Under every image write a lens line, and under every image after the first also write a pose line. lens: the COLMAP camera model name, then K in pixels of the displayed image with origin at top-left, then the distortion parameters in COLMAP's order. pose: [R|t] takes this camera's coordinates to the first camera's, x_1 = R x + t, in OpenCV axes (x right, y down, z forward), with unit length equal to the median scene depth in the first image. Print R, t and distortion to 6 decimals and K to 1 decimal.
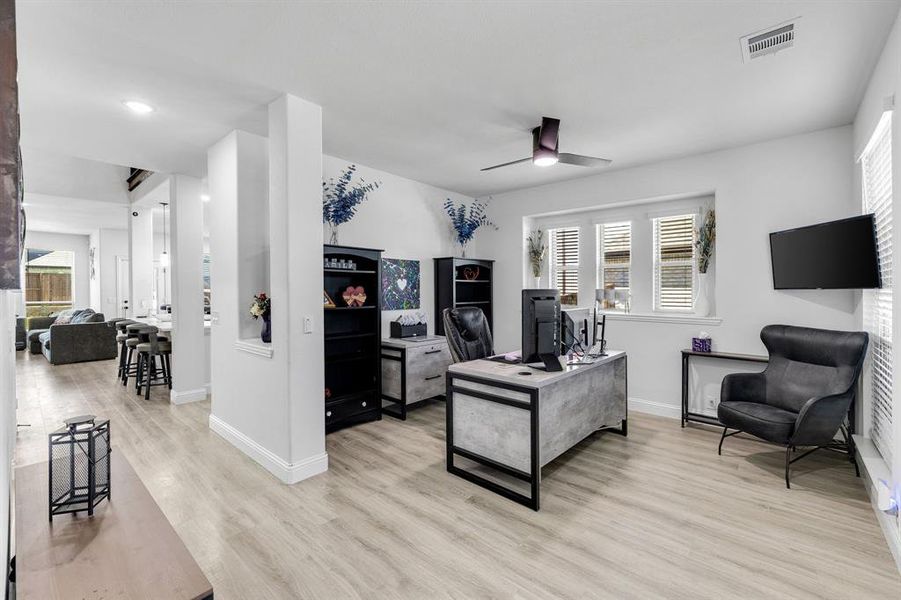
lens RADIAL K [[381.0, 0, 453.0], [0, 381.0, 296.1], [0, 0, 1]] dist [0.008457, 0.000059]
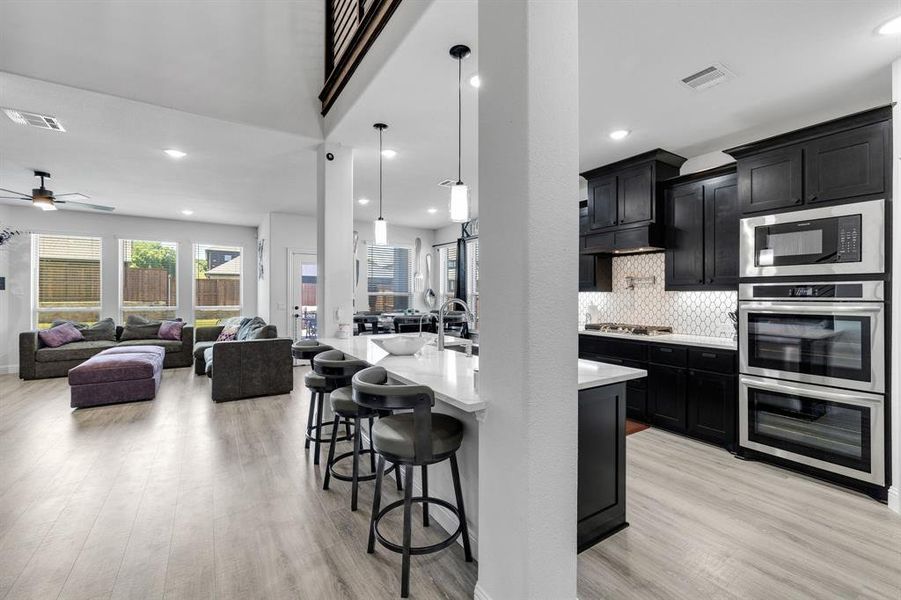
lens RADIAL K [[381.0, 0, 453.0], [0, 381.0, 296.1], [0, 0, 1]] dist [0.008457, 0.000059]
pose [[0.962839, 0.001329, -0.270072, -0.396147], [-0.005864, 0.999855, -0.015987, 0.001942], [0.270012, 0.016977, 0.962707, 0.401546]]
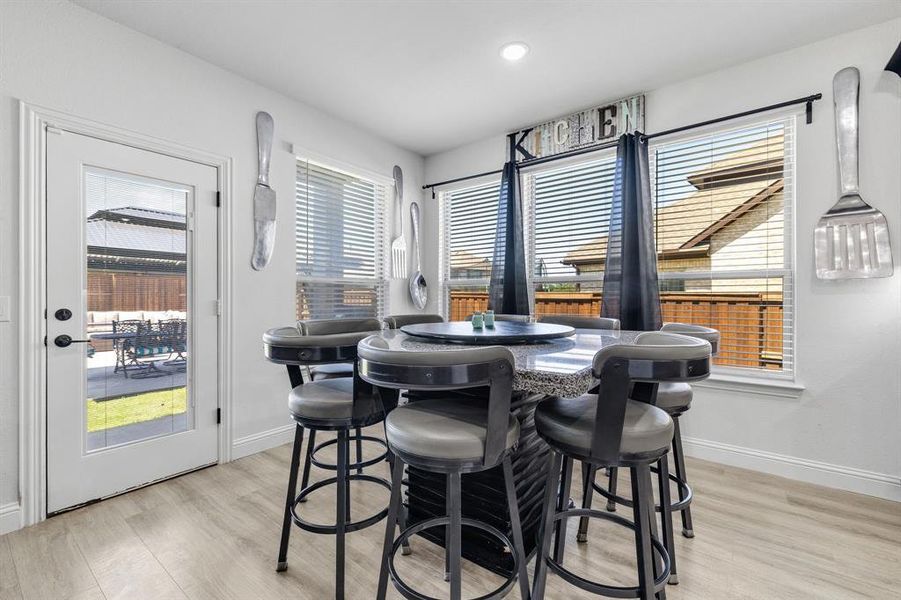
lens RADIAL K [[381.0, 0, 453.0], [0, 381.0, 296.1], [0, 0, 1]] dist [0.008457, 0.000059]
pose [[0.997388, 0.001280, 0.072220, -0.681646], [-0.000014, 0.999846, -0.017528, 0.007331], [-0.072232, 0.017481, 0.997235, 0.801102]]
